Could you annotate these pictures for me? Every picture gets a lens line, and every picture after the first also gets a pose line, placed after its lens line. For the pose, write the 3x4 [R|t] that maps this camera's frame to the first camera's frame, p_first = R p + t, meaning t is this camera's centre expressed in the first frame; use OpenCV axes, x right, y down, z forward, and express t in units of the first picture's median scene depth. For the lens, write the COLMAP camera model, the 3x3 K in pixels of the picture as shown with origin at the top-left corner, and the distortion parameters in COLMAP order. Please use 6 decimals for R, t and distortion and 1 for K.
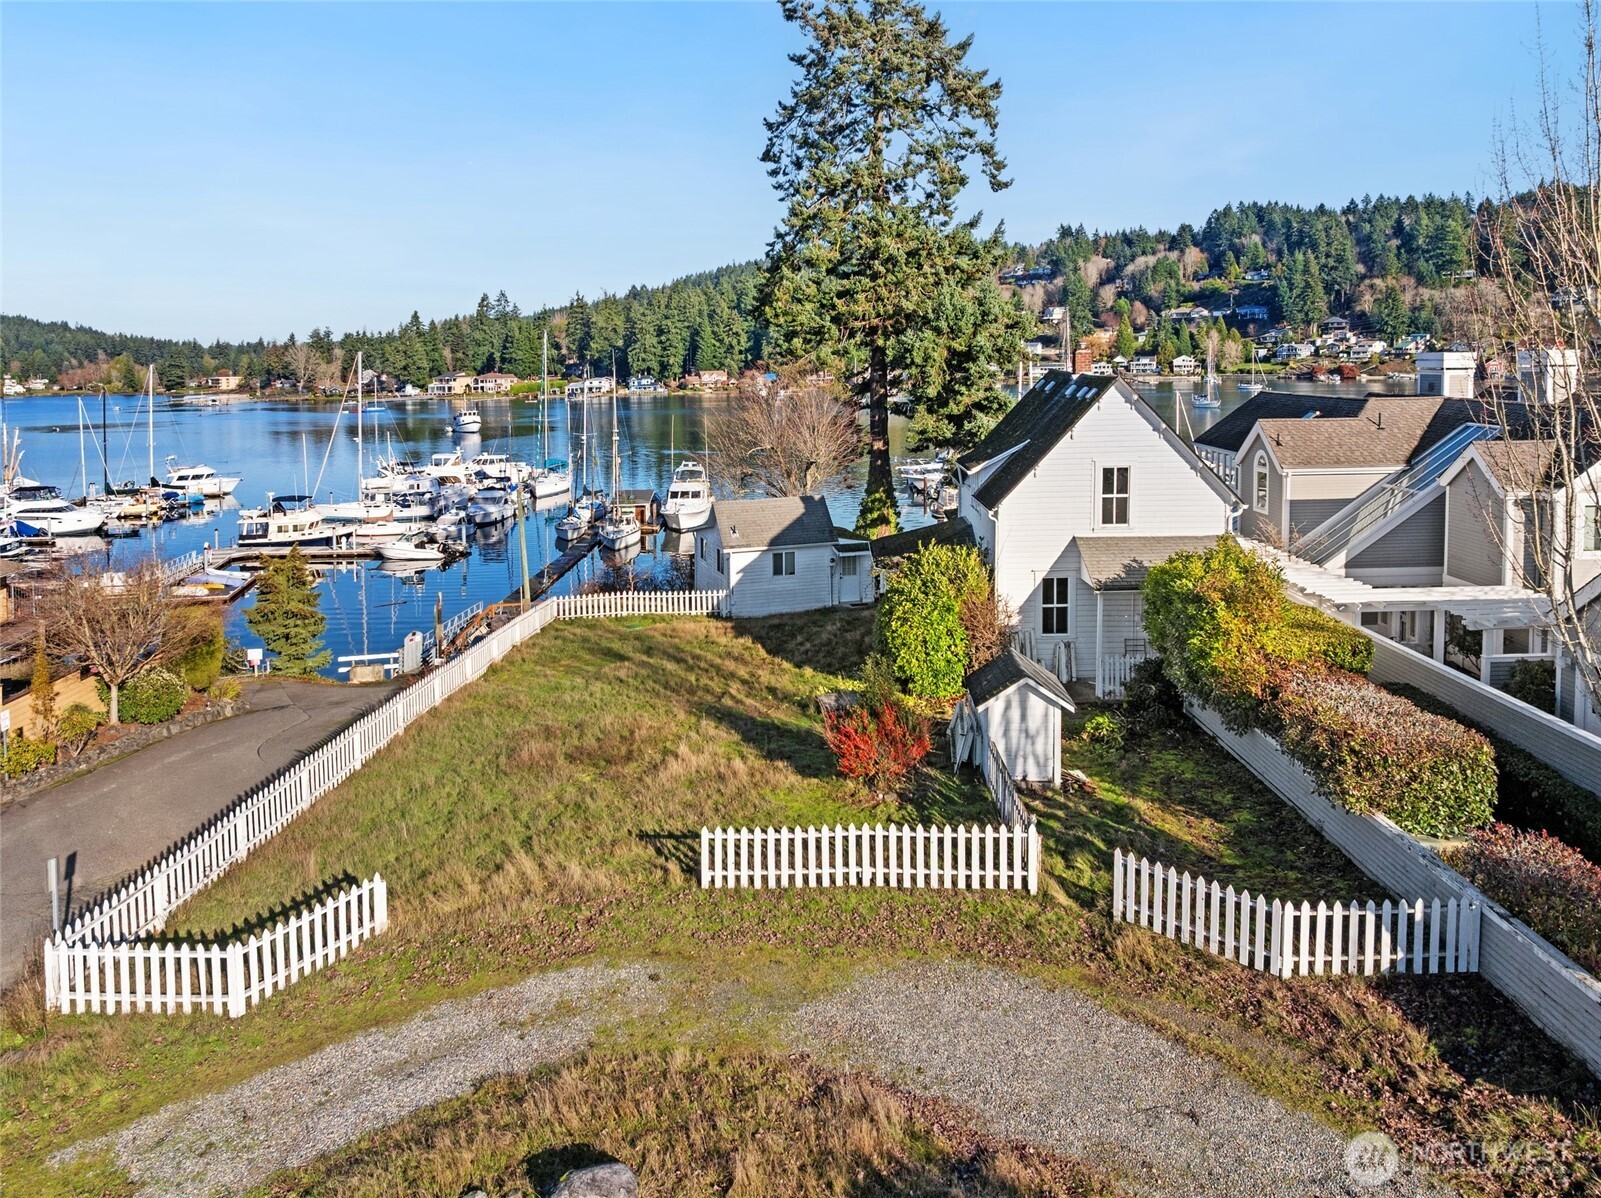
lens RADIAL K [[1167.4, 0, 795.8], [0, 1167.4, 429.6], [0, 0, 1]] dist [-0.011634, -0.041482]
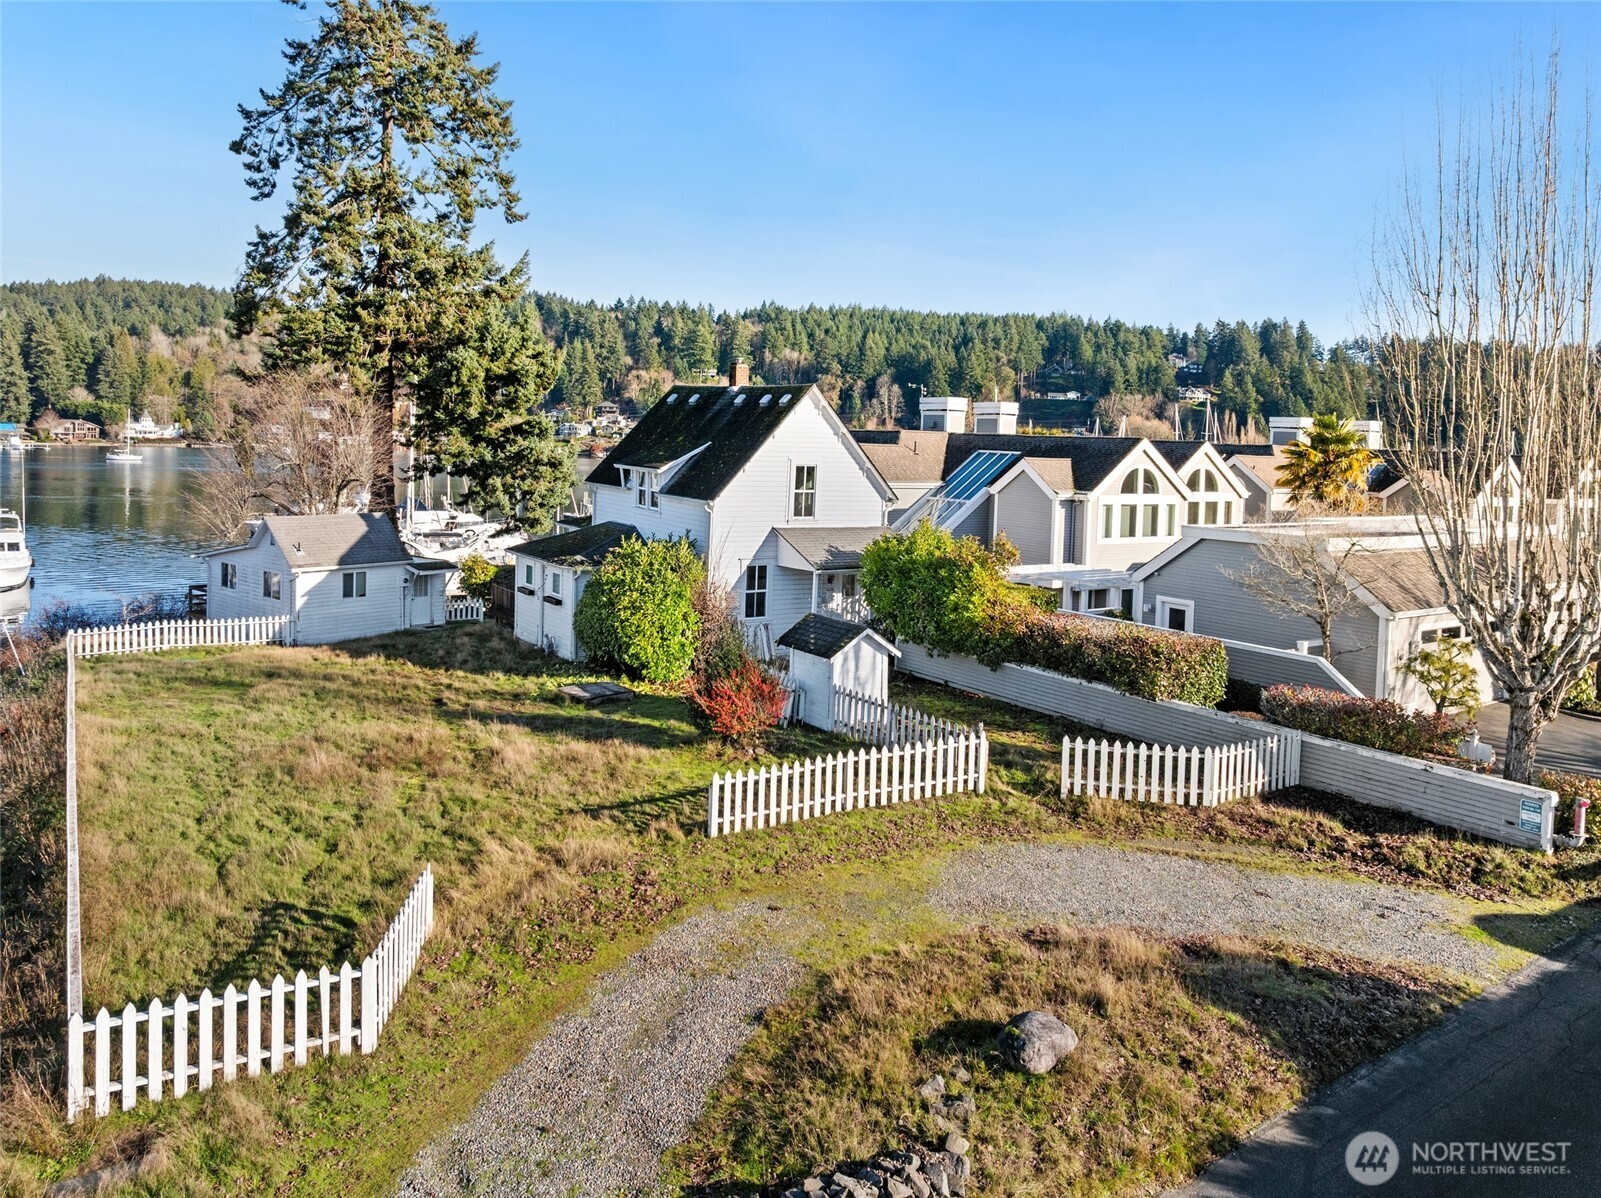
lens RADIAL K [[1137.1, 0, 794.9], [0, 1137.1, 492.0], [0, 0, 1]] dist [-0.012011, -0.064319]
pose [[0.813546, 0.024239, 0.580995, -0.094033], [-0.018116, 0.999702, -0.016340, 0.019308], [-0.581218, 0.002768, 0.813743, 0.030093]]
